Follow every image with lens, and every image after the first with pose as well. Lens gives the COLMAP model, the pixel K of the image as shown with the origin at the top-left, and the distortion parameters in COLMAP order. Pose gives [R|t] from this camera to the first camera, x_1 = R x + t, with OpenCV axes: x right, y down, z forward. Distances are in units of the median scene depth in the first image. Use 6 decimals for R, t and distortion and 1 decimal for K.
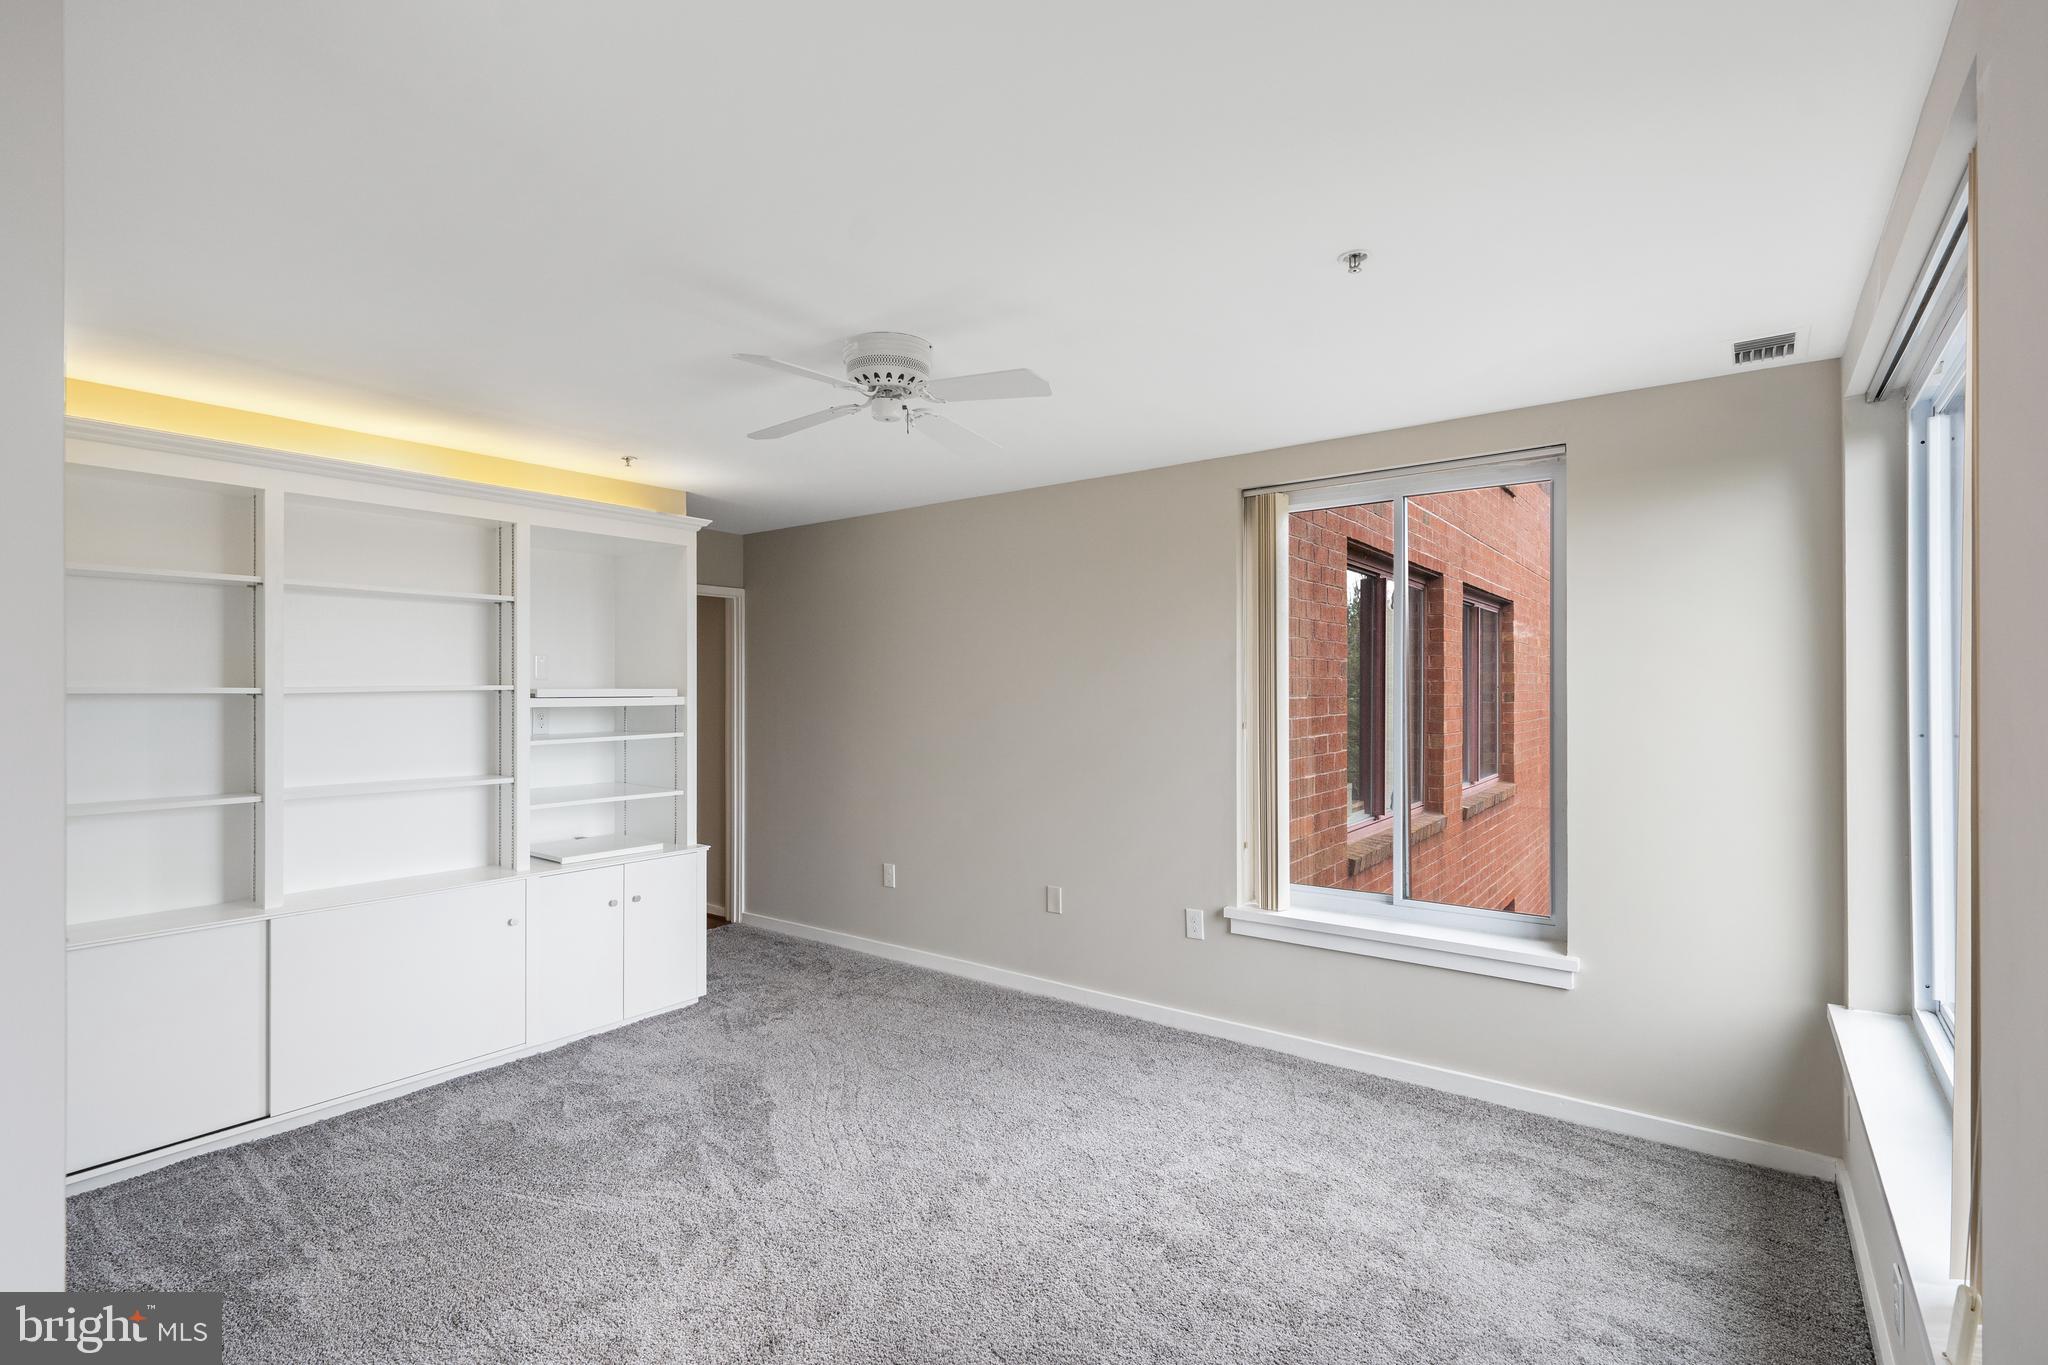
lens RADIAL K [[936.8, 0, 1016.0], [0, 936.8, 680.1], [0, 0, 1]] dist [0.004282, -0.000025]
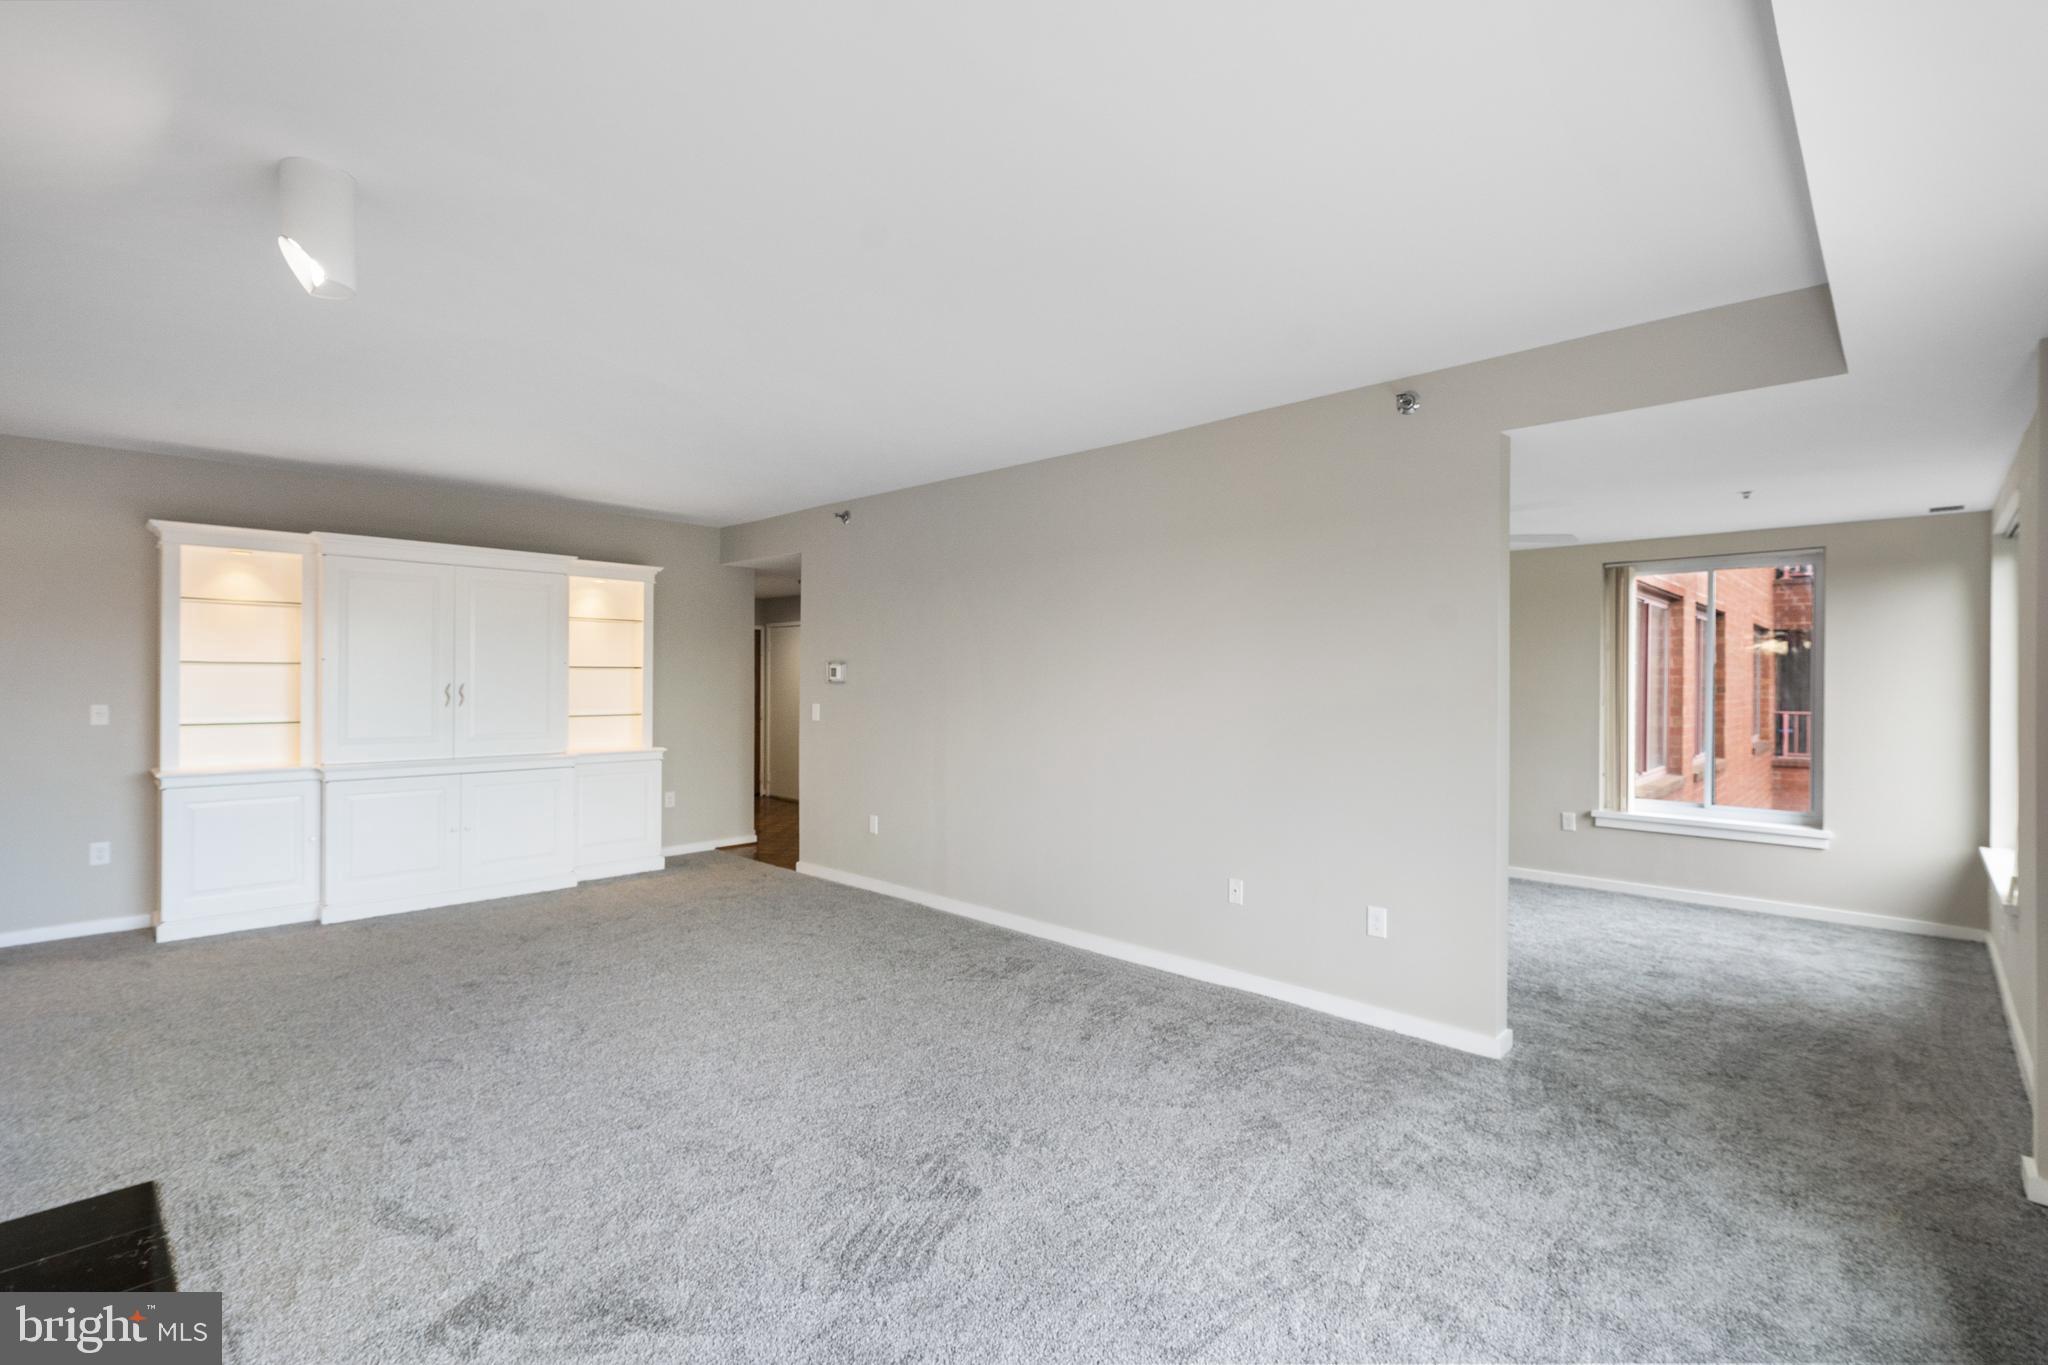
lens RADIAL K [[936.8, 0, 1009.5], [0, 936.8, 676.7], [0, 0, 1]] dist [0.004282, -0.000025]
pose [[0.993336, 0.005365, -0.115127, -0.631915], [-0.004631, 0.999967, 0.006643, -0.006229], [0.115159, -0.006066, 0.993329, -0.809885]]
